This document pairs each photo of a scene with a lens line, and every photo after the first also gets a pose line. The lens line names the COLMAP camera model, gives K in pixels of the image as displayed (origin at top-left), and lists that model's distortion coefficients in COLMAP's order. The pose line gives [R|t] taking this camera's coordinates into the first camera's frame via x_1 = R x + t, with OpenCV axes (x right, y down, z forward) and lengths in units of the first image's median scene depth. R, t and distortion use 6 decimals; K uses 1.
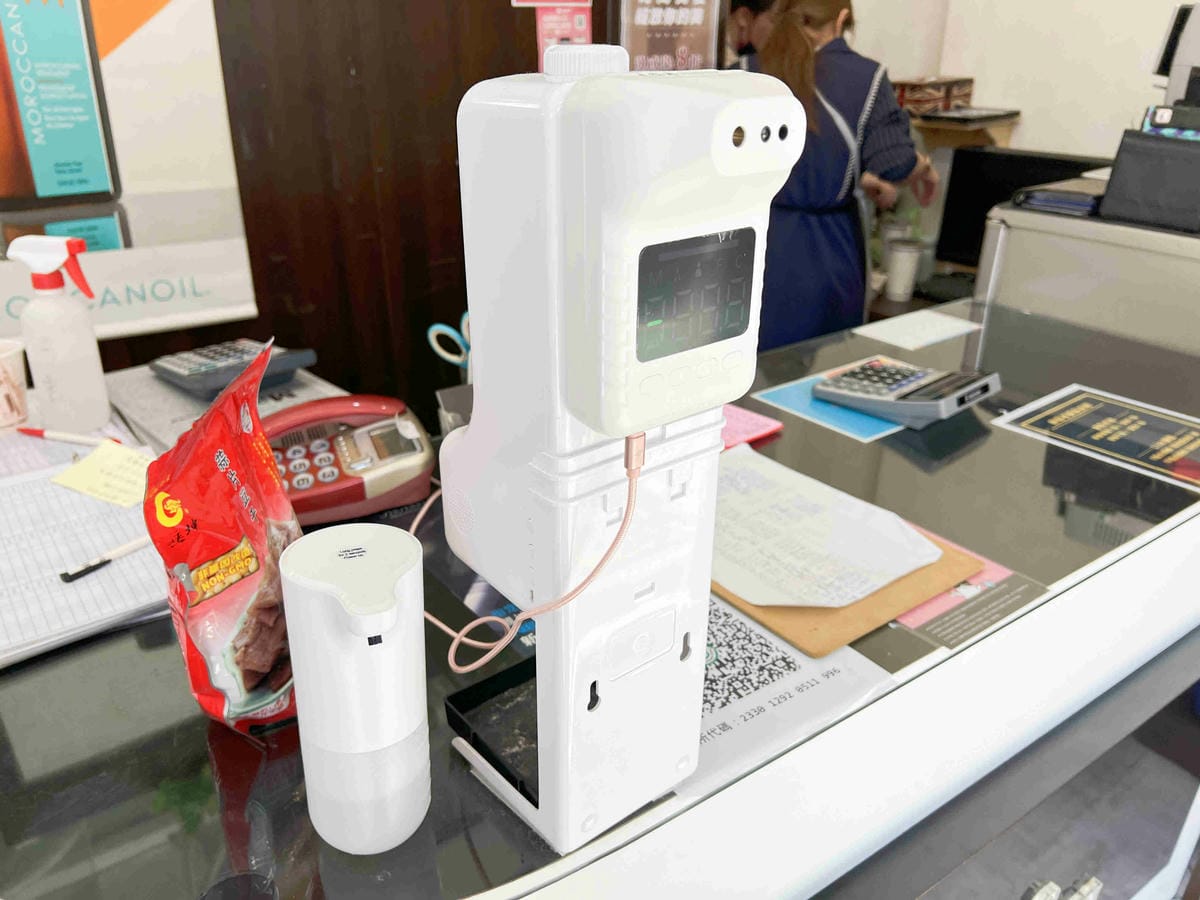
lens RADIAL K [[925.5, 0, 603.9], [0, 925.5, 453.2], [0, 0, 1]] dist [0.000254, -0.020143]
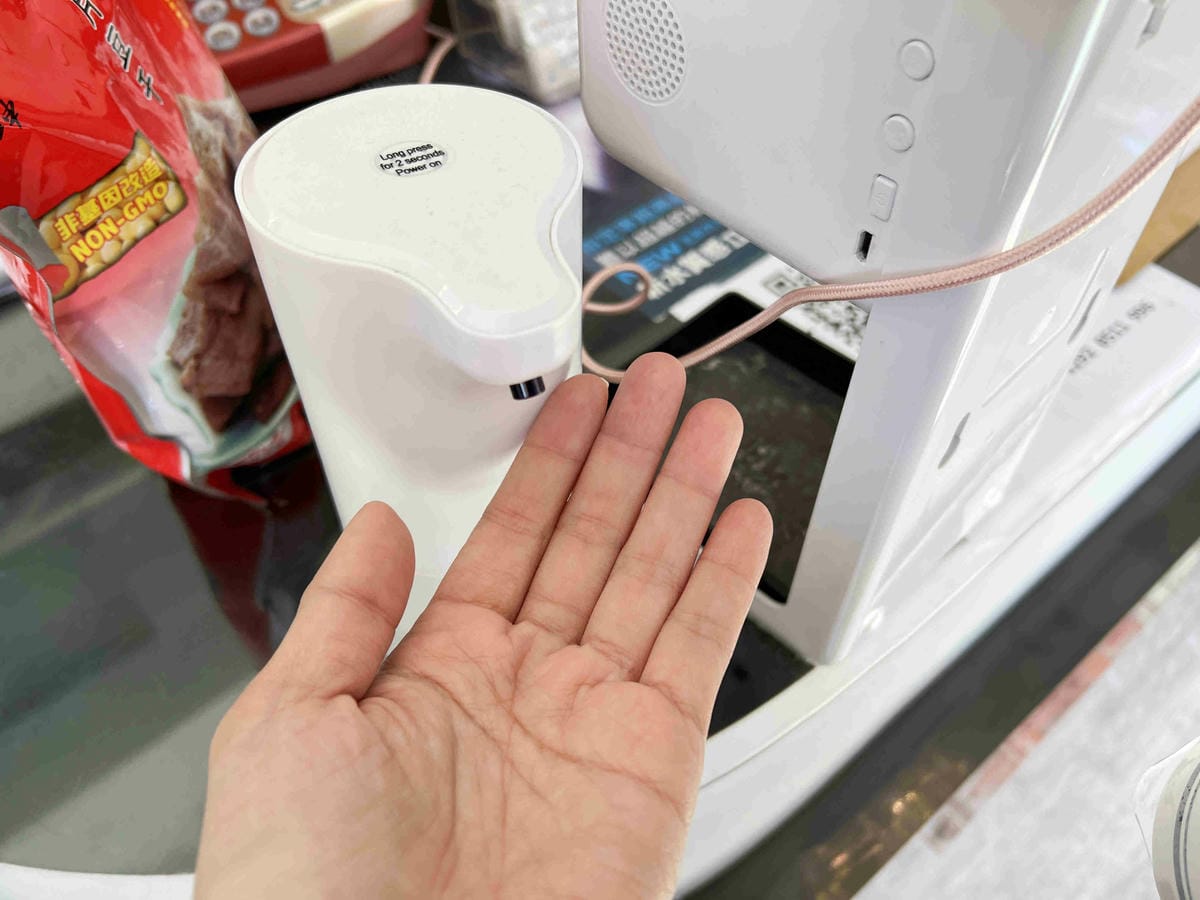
lens RADIAL K [[925.5, 0, 595.4], [0, 925.5, 451.7], [0, 0, 1]] dist [0.000254, -0.020143]
pose [[0.997095, -0.068158, 0.034009, -0.183419], [0.047251, 0.903646, 0.425666, 0.046409], [-0.059744, -0.422822, 0.904241, 0.490573]]
